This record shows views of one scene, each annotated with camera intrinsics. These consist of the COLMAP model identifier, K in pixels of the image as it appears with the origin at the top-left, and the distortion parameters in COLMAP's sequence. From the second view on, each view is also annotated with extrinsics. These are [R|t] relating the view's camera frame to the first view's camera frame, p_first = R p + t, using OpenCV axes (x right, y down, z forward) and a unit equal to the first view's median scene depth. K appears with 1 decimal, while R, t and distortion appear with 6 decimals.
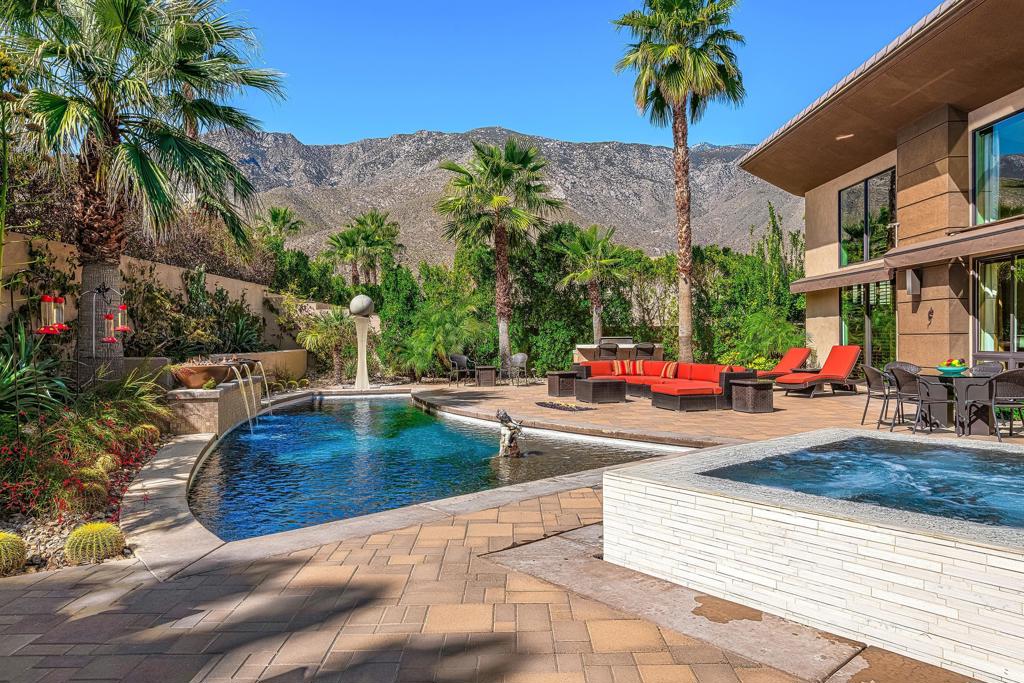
lens RADIAL K [[677.6, 0, 484.0], [0, 677.6, 345.9], [0, 0, 1]] dist [0.000649, 0.000284]
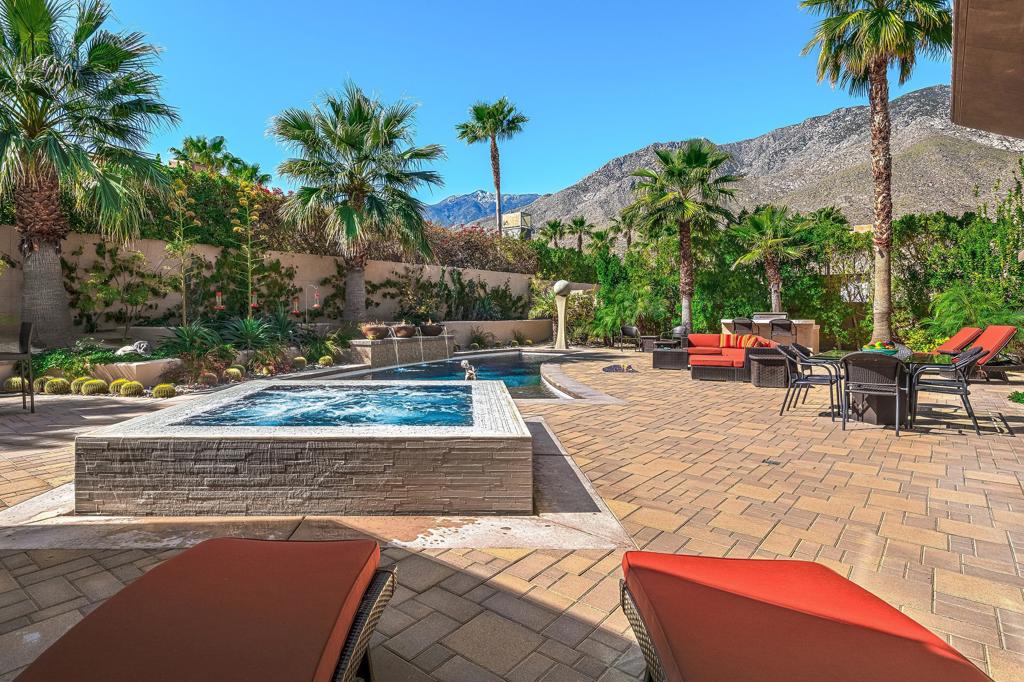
lens RADIAL K [[552.6, 0, 478.3], [0, 552.6, 320.6], [0, 0, 1]] dist [0.019860, -0.002845]
pose [[0.762321, 0.019194, -0.646914, 0.393713], [-0.014588, 0.999816, 0.012473, -0.004912], [0.647034, -0.000071, 0.762461, 0.040302]]
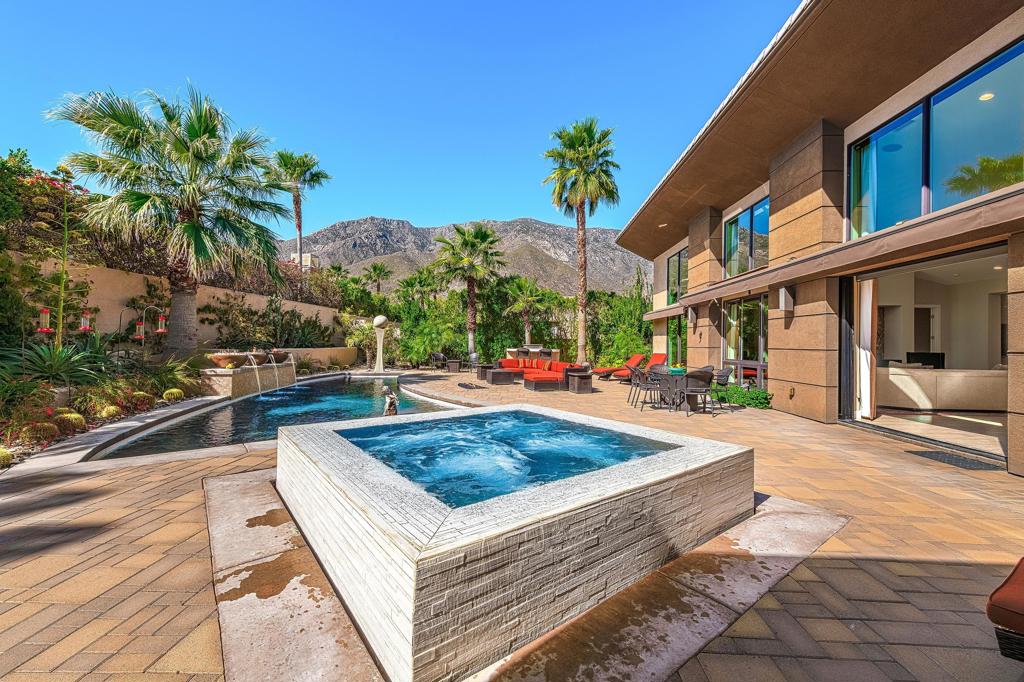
lens RADIAL K [[405.2, 0, 509.6], [0, 405.2, 337.6], [0, 0, 1]] dist [0.004762, -0.000229]
pose [[0.998902, 0.025586, -0.039241, 0.169661], [-0.026588, 0.999328, -0.025230, -0.003387], [0.038569, 0.026246, 0.998911, 0.013667]]
